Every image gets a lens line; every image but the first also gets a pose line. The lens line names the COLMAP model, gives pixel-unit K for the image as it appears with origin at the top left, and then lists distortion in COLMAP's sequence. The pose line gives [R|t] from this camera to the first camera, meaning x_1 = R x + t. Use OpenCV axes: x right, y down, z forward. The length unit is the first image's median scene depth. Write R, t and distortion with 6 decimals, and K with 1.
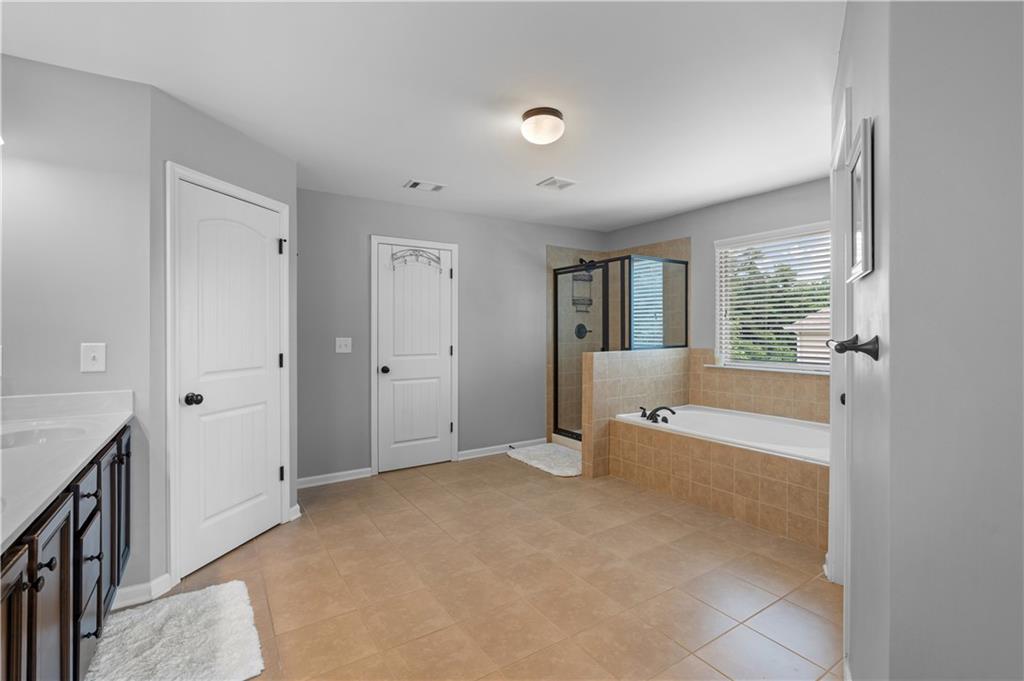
lens RADIAL K [[500.7, 0, 512.0], [0, 500.7, 340.5], [0, 0, 1]] dist [-0.002086, -0.000093]
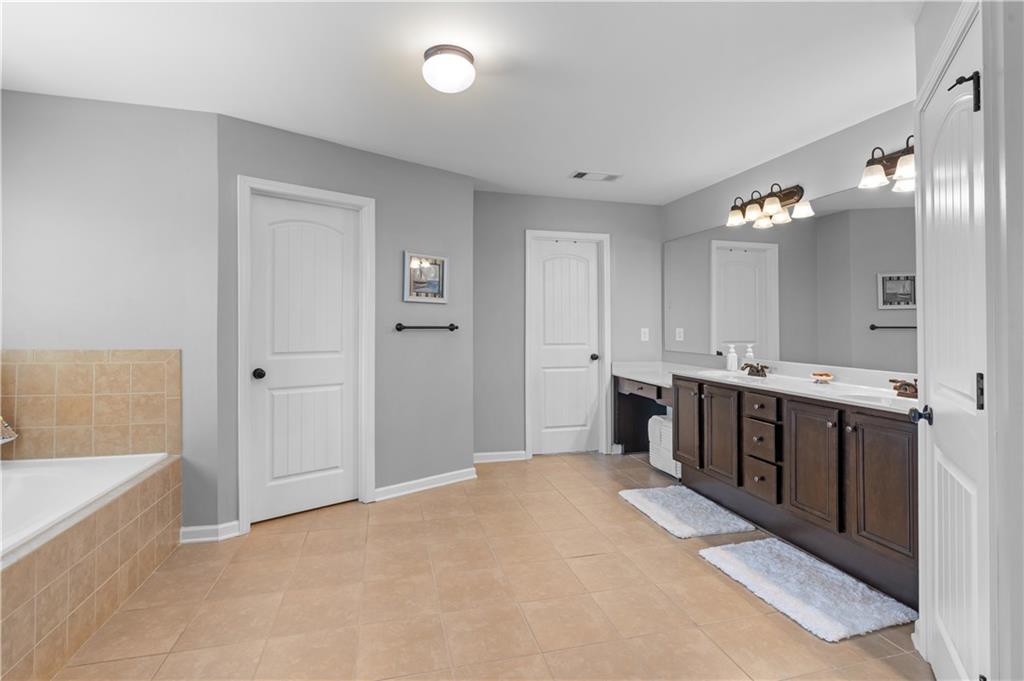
lens RADIAL K [[468.8, 0, 519.1], [0, 468.8, 323.9], [0, 0, 1]] dist [-0.003570, -0.000049]
pose [[-0.957754, 0.001063, 0.287588, -0.224763], [0.004183, 0.999939, 0.010232, -0.015007], [-0.287560, 0.011002, -0.957699, 1.414343]]
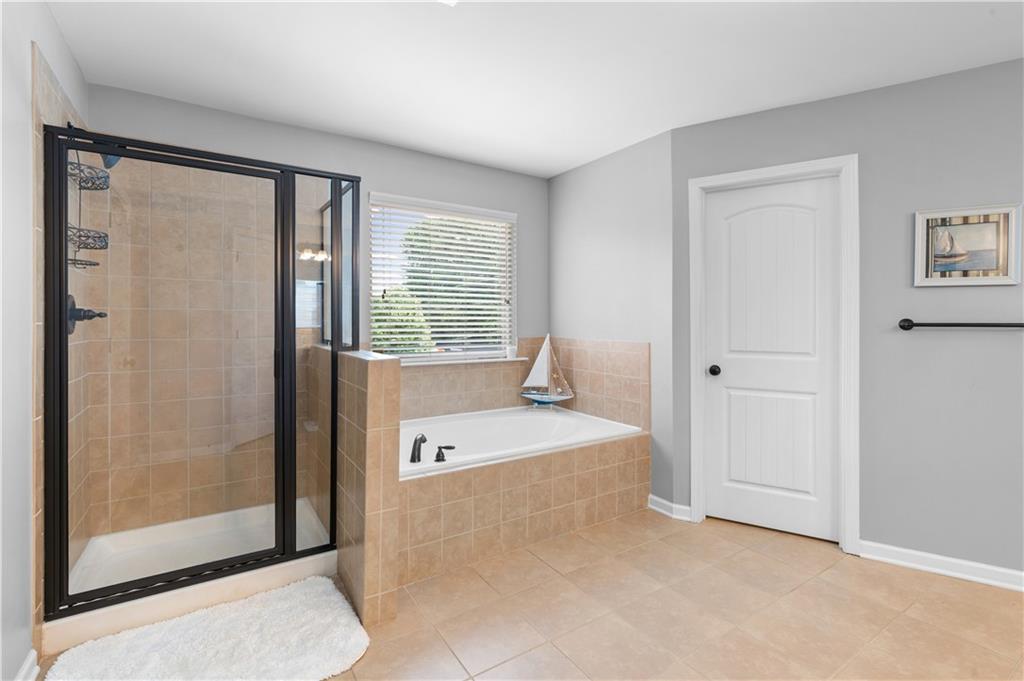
lens RADIAL K [[468.8, 0, 519.1], [0, 468.8, 323.9], [0, 0, 1]] dist [-0.003570, -0.000049]
pose [[-0.033669, -0.000290, 0.999433, -0.374758], [0.017386, 0.999848, 0.000875, -0.009647], [-0.999282, 0.017406, -0.033659, 1.111430]]
